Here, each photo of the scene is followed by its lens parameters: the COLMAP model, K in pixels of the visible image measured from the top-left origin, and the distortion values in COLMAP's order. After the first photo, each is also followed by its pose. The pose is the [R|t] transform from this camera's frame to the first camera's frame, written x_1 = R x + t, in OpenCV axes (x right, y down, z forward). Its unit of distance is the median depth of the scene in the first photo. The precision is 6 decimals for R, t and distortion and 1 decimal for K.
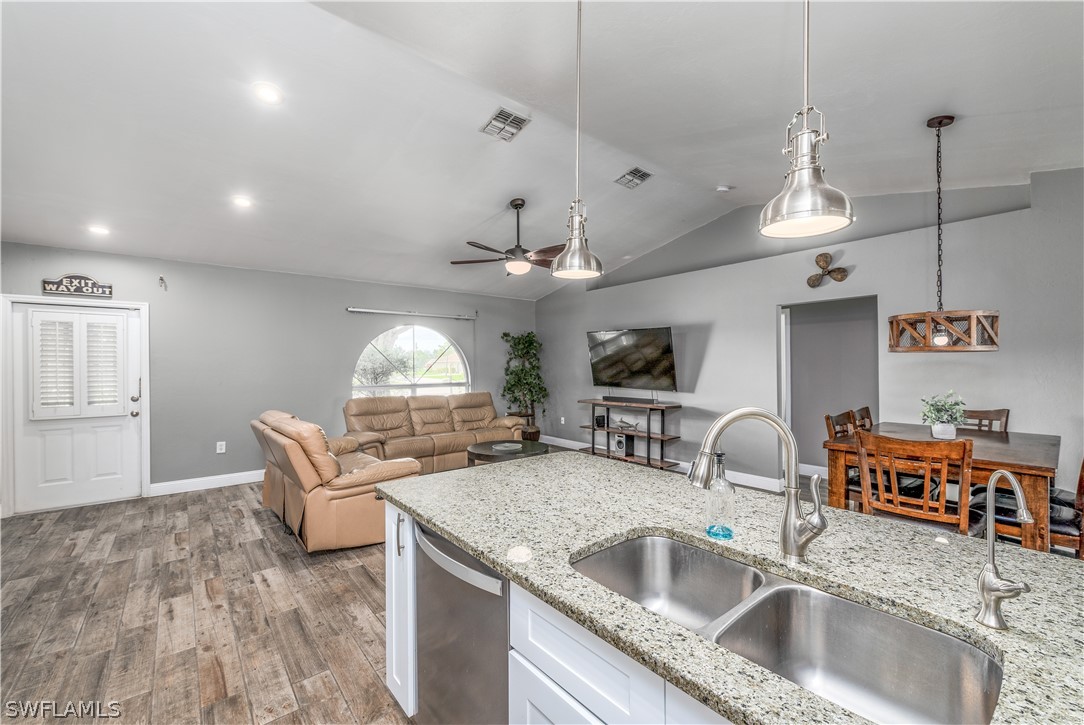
lens RADIAL K [[439.7, 0, 542.0], [0, 439.7, 362.5], [0, 0, 1]] dist [0.000015, -0.000046]
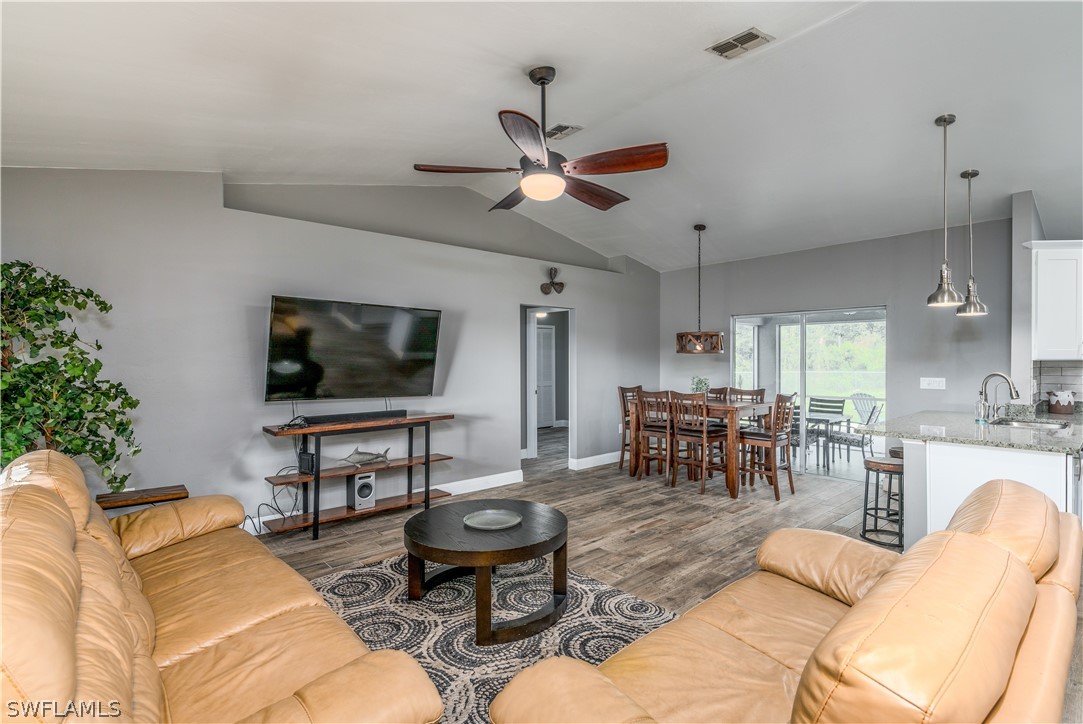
lens RADIAL K [[514.8, 0, 541.4], [0, 514.8, 366.7], [0, 0, 1]] dist [-0.003533, -0.000598]
pose [[-0.034290, -0.009923, 0.999363, -0.549074], [-0.004713, 0.999941, 0.009767, 0.005712], [-0.999401, -0.004376, -0.034335, 0.783246]]
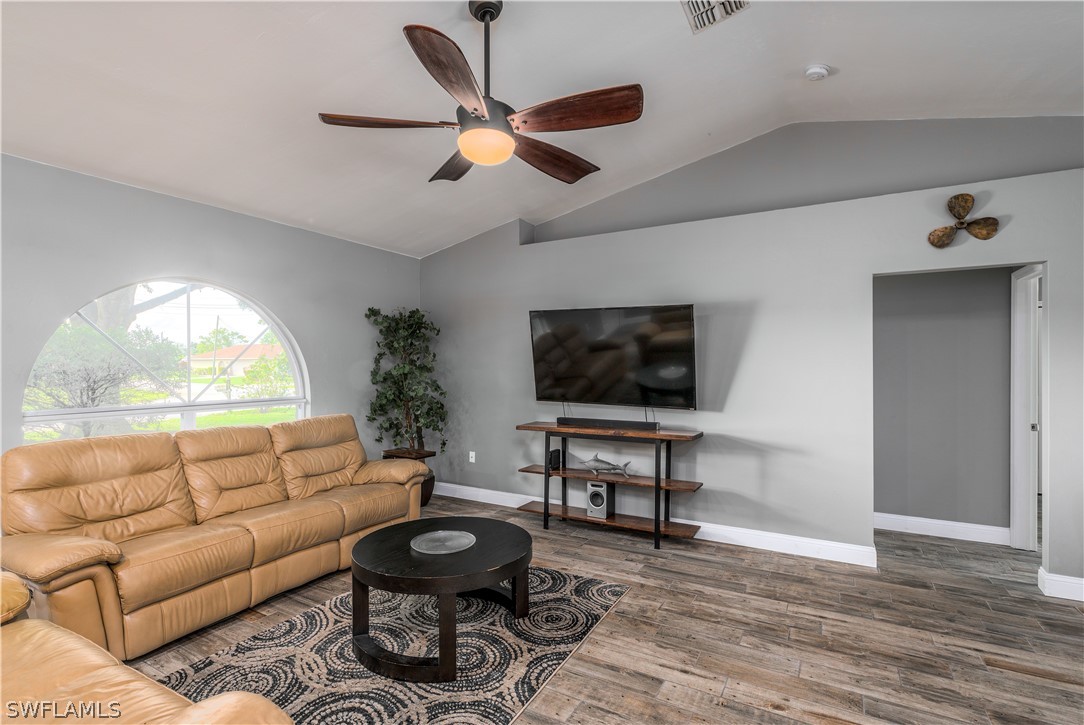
lens RADIAL K [[515.3, 0, 541.9], [0, 515.3, 367.2], [0, 0, 1]] dist [-0.003533, -0.000598]
pose [[0.936332, 0.006139, 0.351062, -0.140350], [-0.008602, 0.999948, 0.005458, 0.003445], [-0.351010, -0.008131, 0.936336, 0.371544]]
